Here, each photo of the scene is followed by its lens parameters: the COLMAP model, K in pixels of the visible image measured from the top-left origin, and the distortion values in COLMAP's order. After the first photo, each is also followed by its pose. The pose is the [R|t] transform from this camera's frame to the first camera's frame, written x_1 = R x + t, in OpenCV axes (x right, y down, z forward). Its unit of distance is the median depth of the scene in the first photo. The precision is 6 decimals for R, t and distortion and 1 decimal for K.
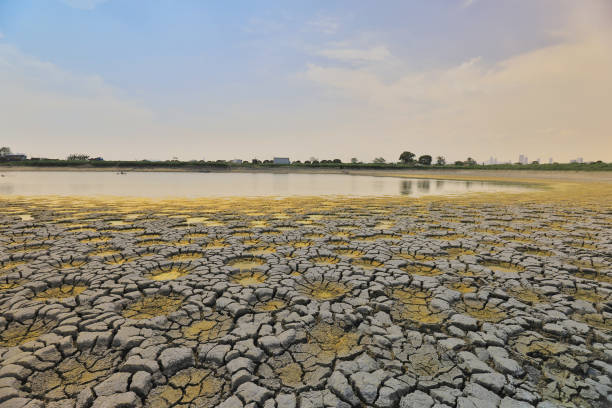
lens RADIAL K [[306.7, 0, 318.9], [0, 306.7, 204.3], [0, 0, 1]] dist [-0.037804, 0.006941]
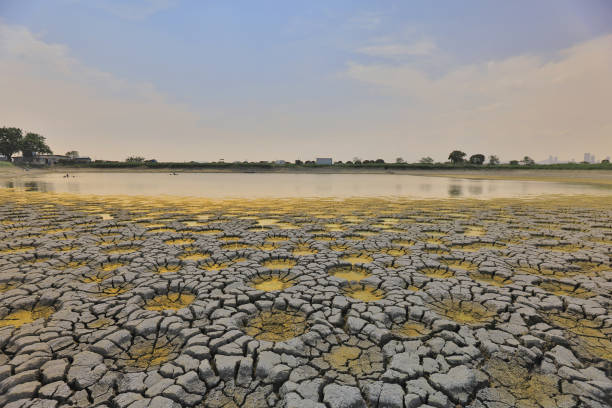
lens RADIAL K [[301.9, 0, 304.8], [0, 301.9, 211.2], [0, 0, 1]] dist [-0.036302, 0.005938]
pose [[0.990487, 0.013559, -0.136940, -0.251870], [-0.010608, 0.999696, 0.022258, -0.008700], [0.137200, -0.020593, 0.990329, 0.107367]]
